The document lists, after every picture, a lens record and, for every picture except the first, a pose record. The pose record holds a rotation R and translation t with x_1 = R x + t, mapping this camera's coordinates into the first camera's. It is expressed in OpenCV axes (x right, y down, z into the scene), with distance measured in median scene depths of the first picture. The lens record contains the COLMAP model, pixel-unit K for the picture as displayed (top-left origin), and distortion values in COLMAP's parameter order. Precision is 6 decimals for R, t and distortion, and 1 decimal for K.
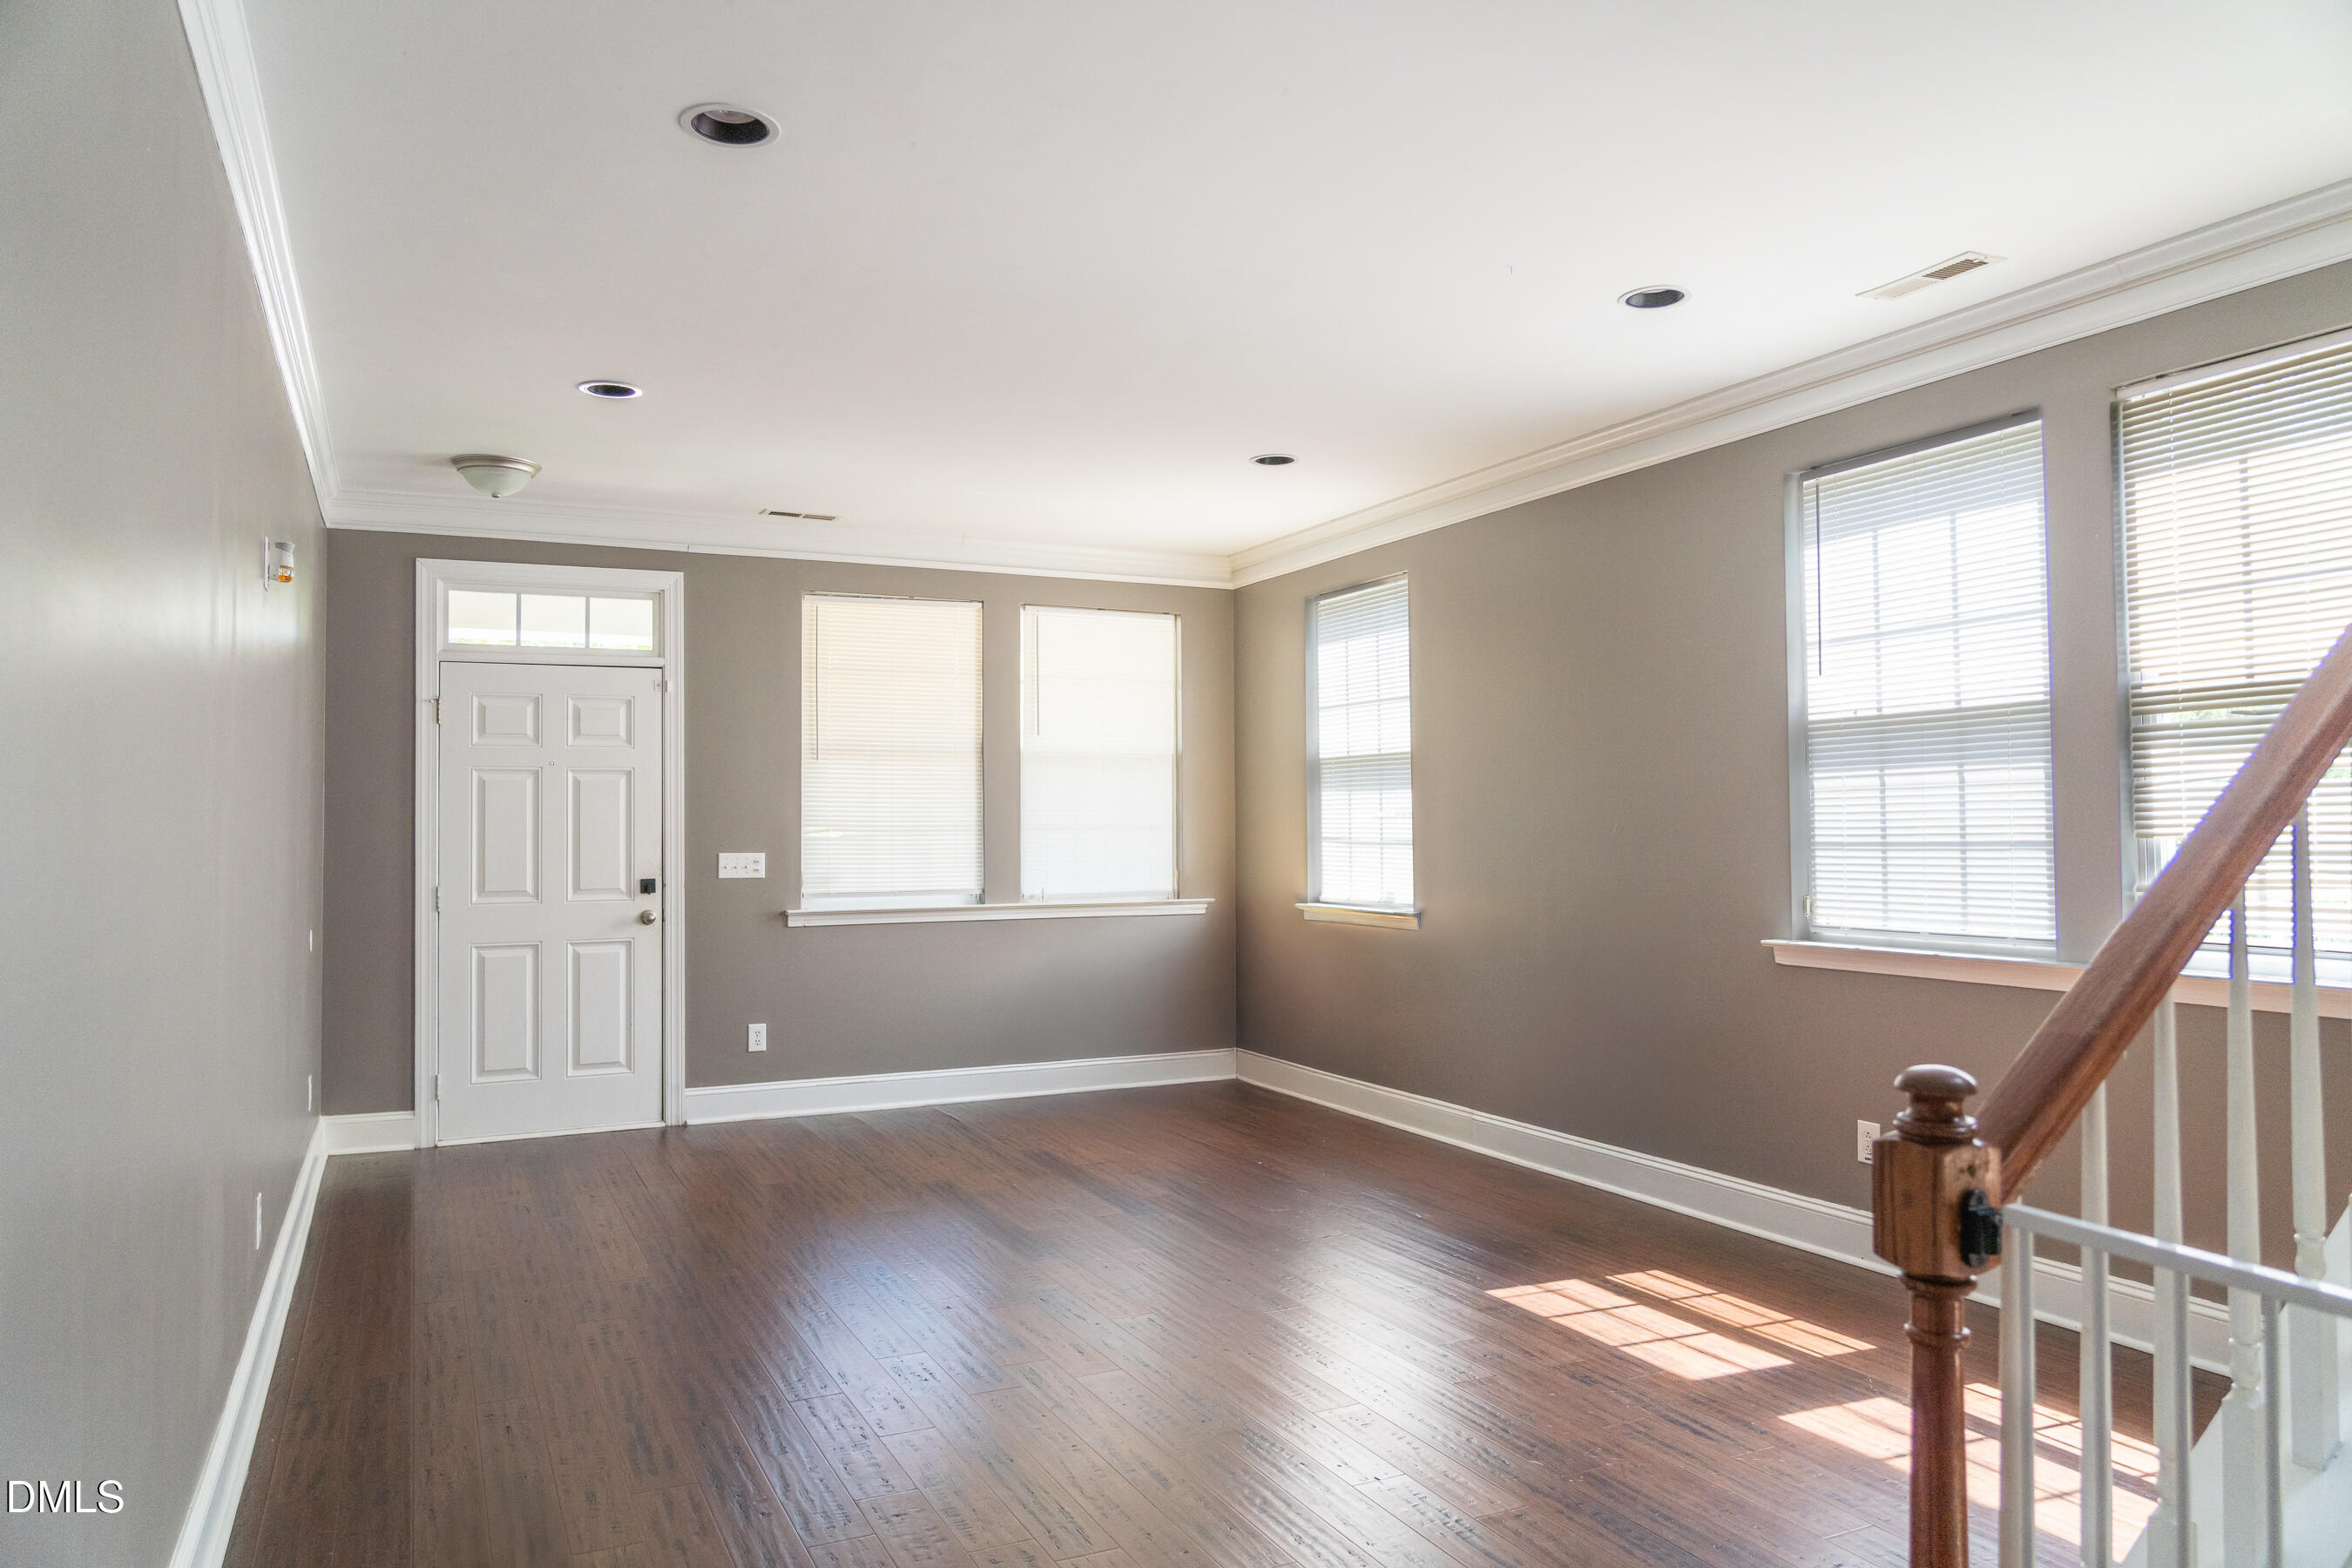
lens RADIAL K [[1606.6, 0, 1176.0], [0, 1606.6, 784.0], [0, 0, 1]] dist [-0.021609, 0.000814]
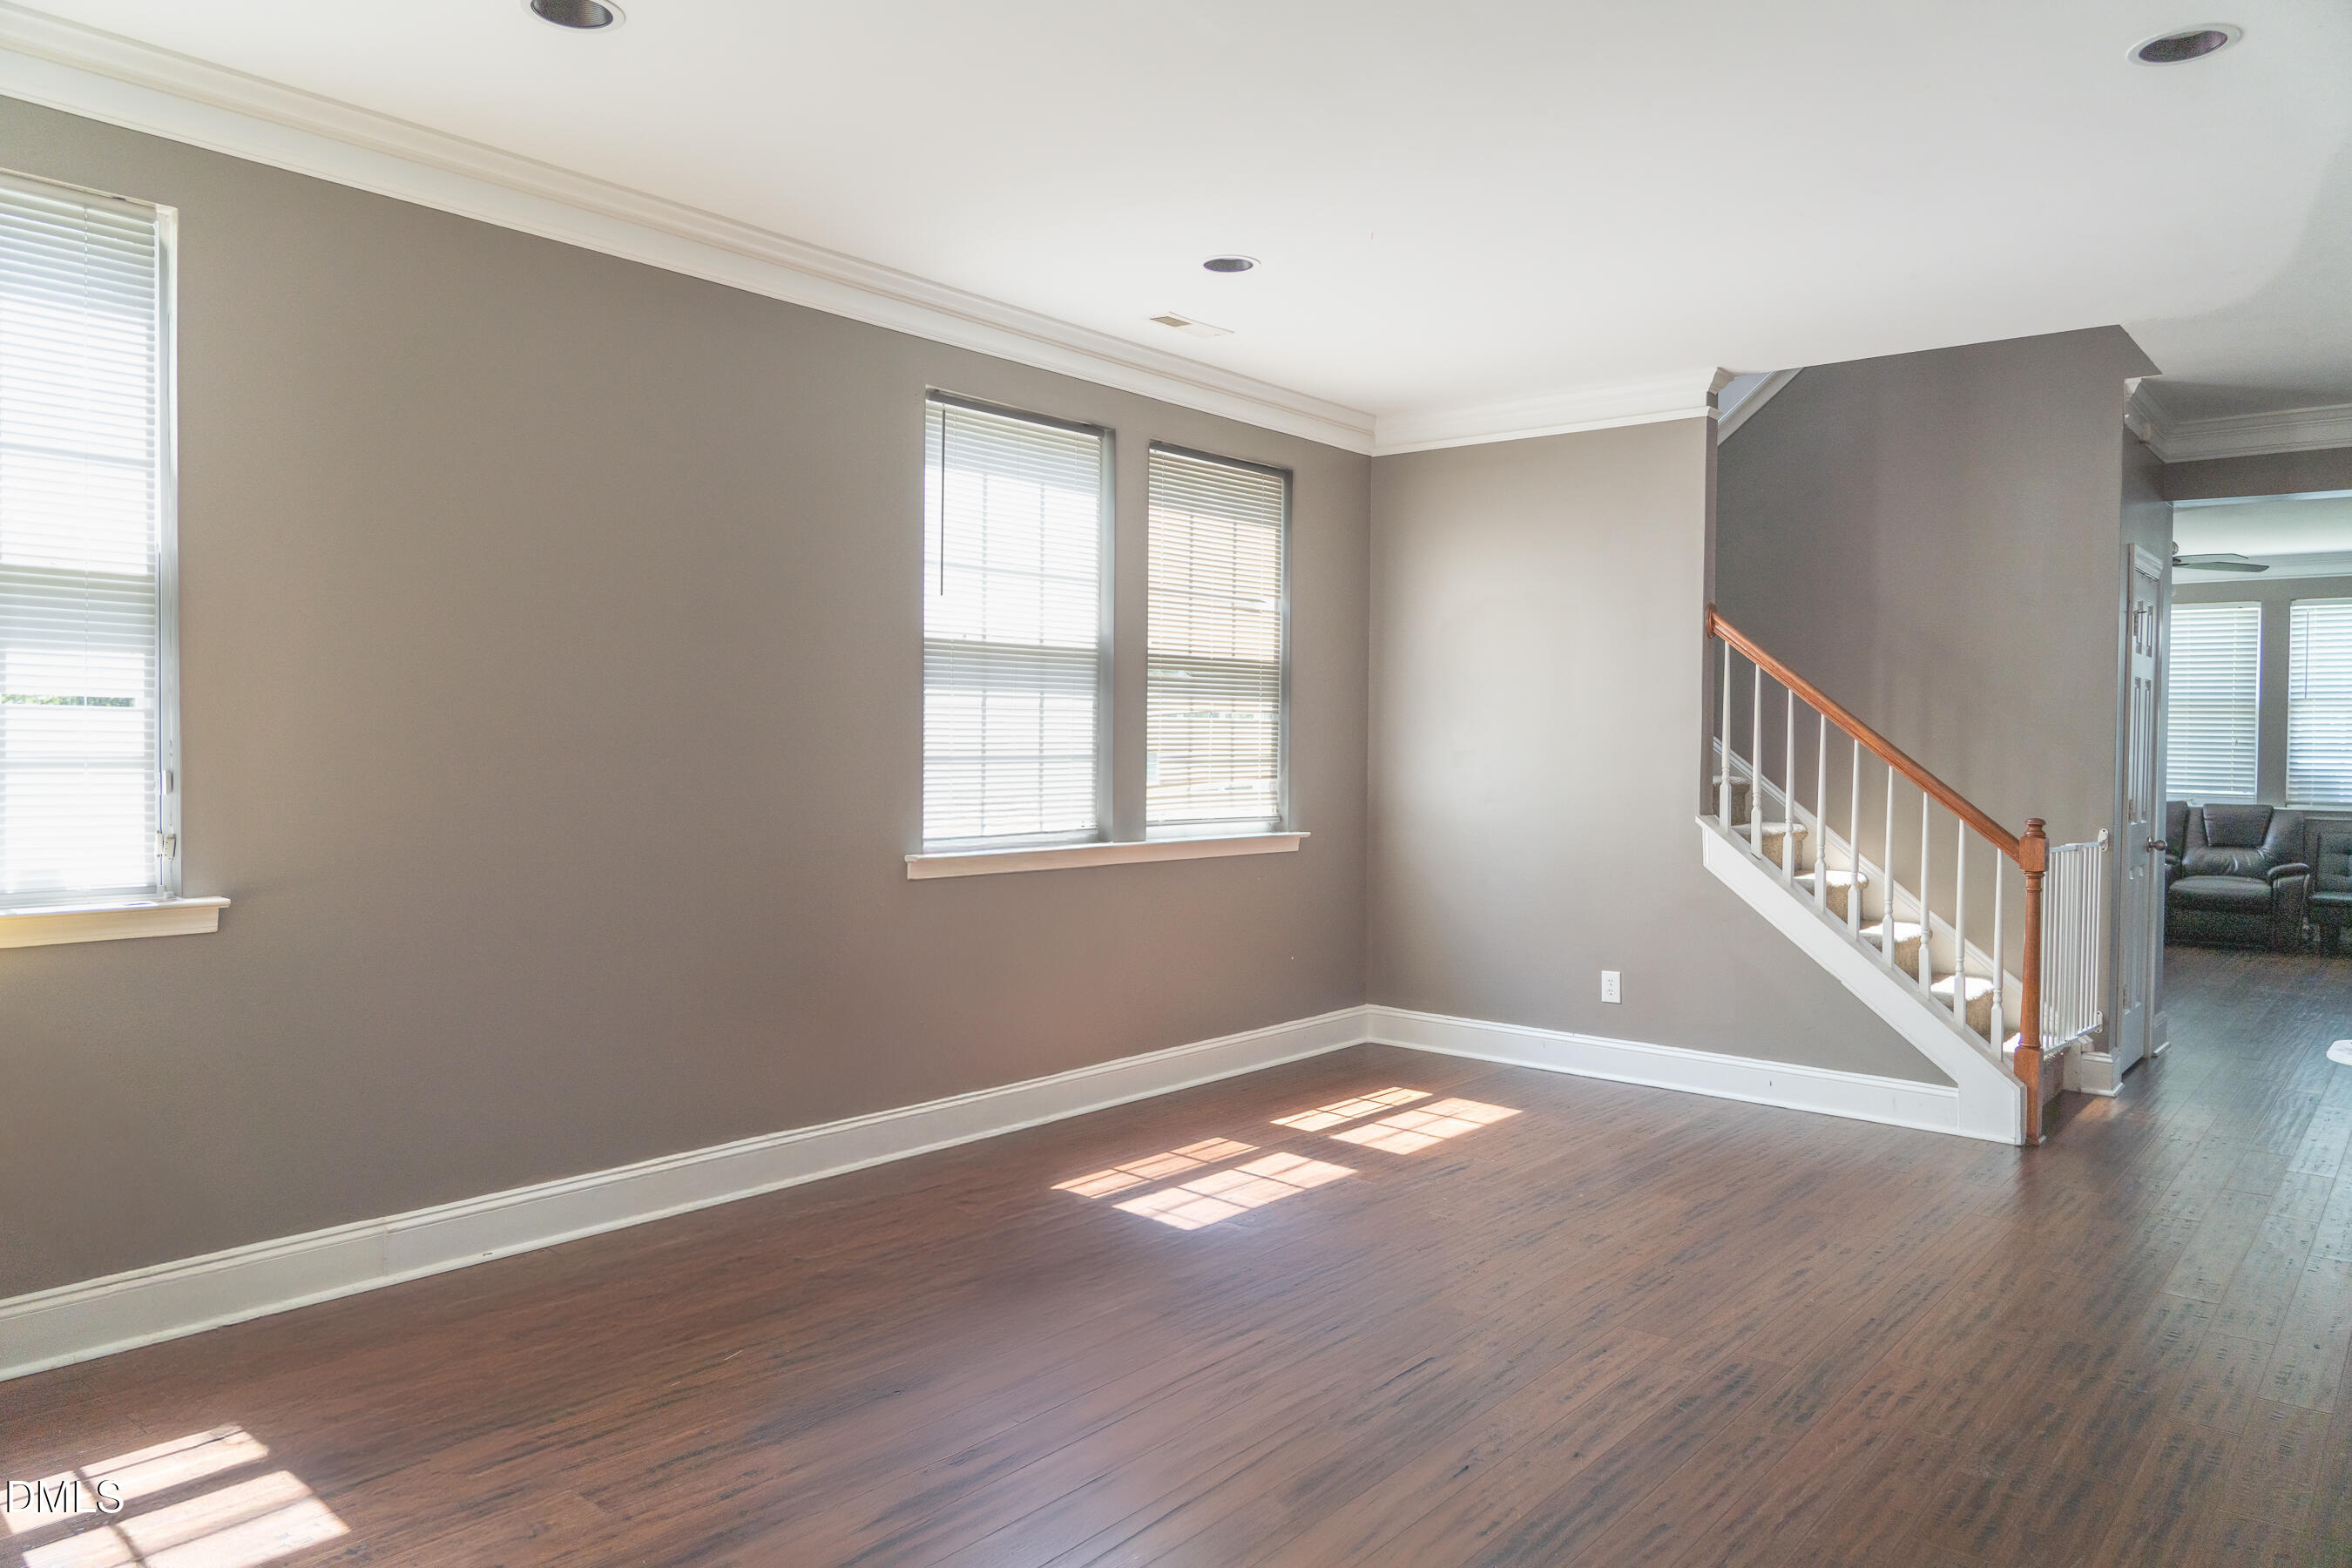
lens RADIAL K [[1606.6, 0, 1176.0], [0, 1606.6, 784.0], [0, 0, 1]] dist [-0.021609, 0.000814]
pose [[-0.423205, -0.024061, 0.905714, -0.670046], [-0.034922, 0.999338, 0.010230, 0.042019], [-0.905361, -0.027300, -0.423765, 1.436956]]
